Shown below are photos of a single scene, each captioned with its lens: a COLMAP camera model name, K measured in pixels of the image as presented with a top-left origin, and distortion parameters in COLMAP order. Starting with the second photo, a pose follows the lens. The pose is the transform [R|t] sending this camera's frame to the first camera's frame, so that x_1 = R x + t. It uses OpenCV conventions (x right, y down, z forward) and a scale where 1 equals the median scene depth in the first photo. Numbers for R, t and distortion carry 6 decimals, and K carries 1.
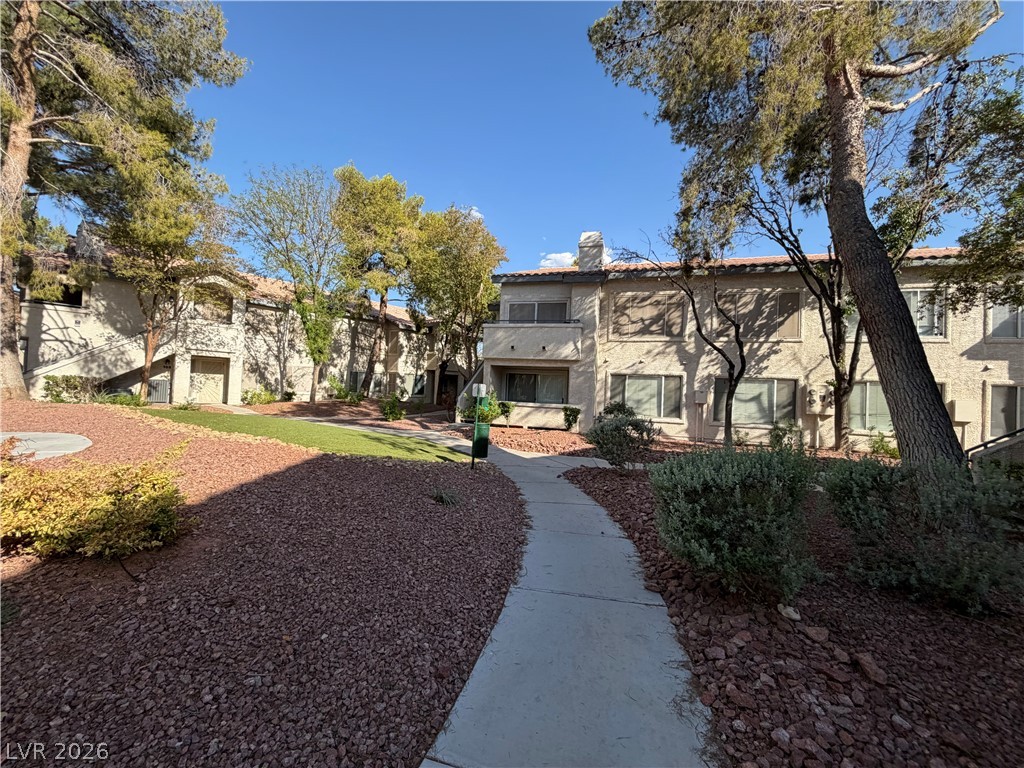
lens RADIAL K [[407.9, 0, 512.0], [0, 407.9, 384.0], [0, 0, 1]] dist [-0.000555, -0.000293]
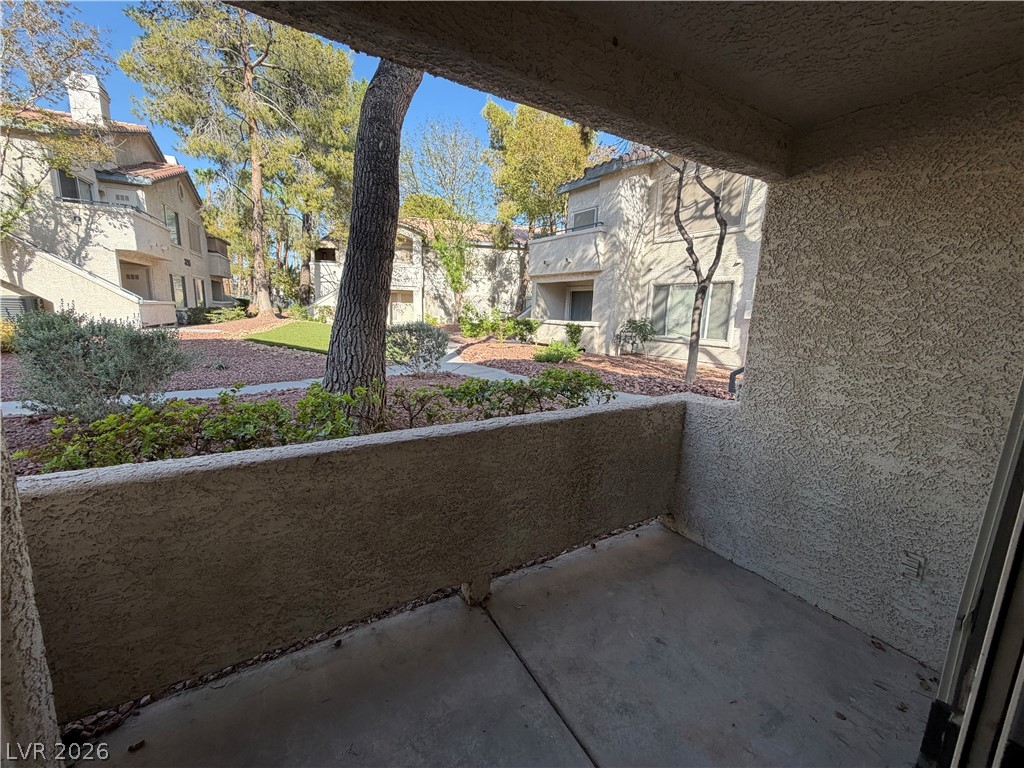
lens RADIAL K [[407.9, 0, 512.0], [0, 407.9, 384.0], [0, 0, 1]] dist [-0.000555, -0.000293]
pose [[0.751567, 0.099752, -0.652070, 0.566763], [0.010906, 0.986486, 0.163480, 0.036367], [0.659566, -0.129978, 0.740323, 0.220348]]
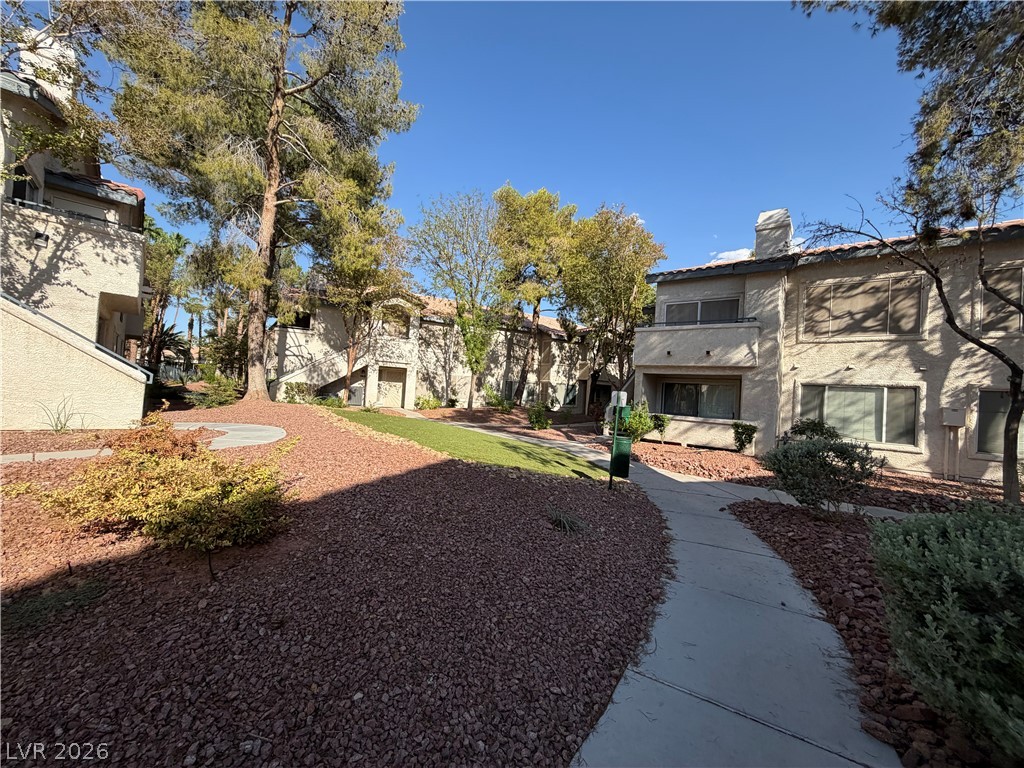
lens RADIAL K [[407.9, 0, 512.0], [0, 407.9, 384.0], [0, 0, 1]] dist [-0.000555, -0.000293]
pose [[0.927632, 0.006297, -0.373443, 0.016529], [-0.016689, 0.999558, -0.024601, 0.004739], [0.373123, 0.029053, 0.927327, 0.056588]]
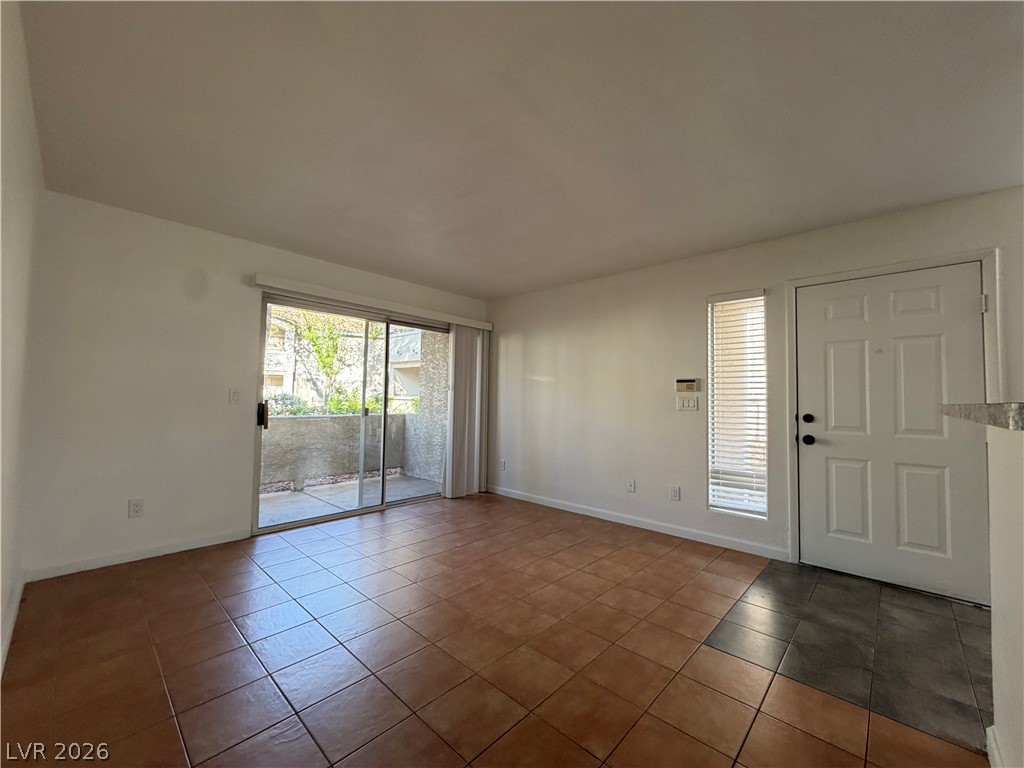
lens RADIAL K [[407.9, 0, 512.0], [0, 407.9, 384.0], [0, 0, 1]] dist [-0.000555, -0.000293]
pose [[0.900436, -0.040479, -0.433101, 0.784680], [0.028660, 0.999018, -0.033784, 0.060453], [0.434043, 0.018008, 0.900712, 0.077002]]
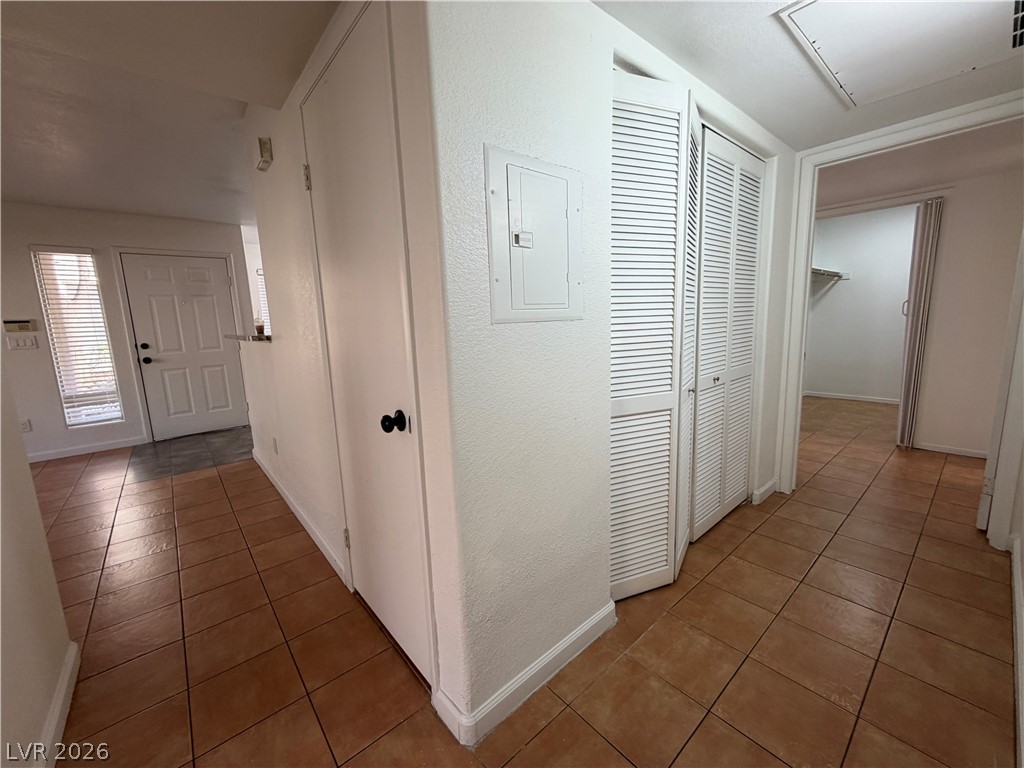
lens RADIAL K [[407.8, 0, 512.0], [0, 407.8, 384.0], [0, 0, 1]] dist [0.000222, 0.000127]
pose [[0.528190, -0.189377, 0.827739, 0.720564], [0.031995, 0.978559, 0.203466, 0.049988], [-0.848523, -0.080985, 0.522924, -0.060619]]
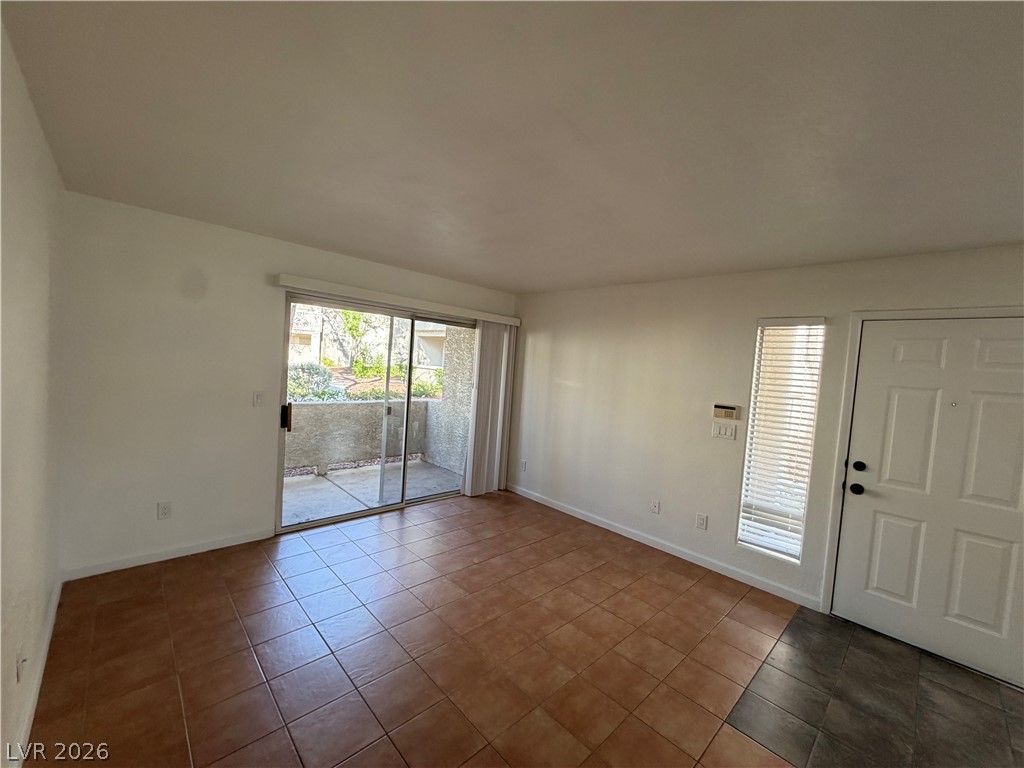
lens RADIAL K [[407.8, 0, 512.0], [0, 407.8, 384.0], [0, 0, 1]] dist [0.000222, 0.000127]
pose [[0.875623, 0.047438, -0.480660, 0.777965], [-0.024640, 0.998257, 0.053634, 0.032924], [0.482366, -0.035119, 0.875265, 0.084747]]
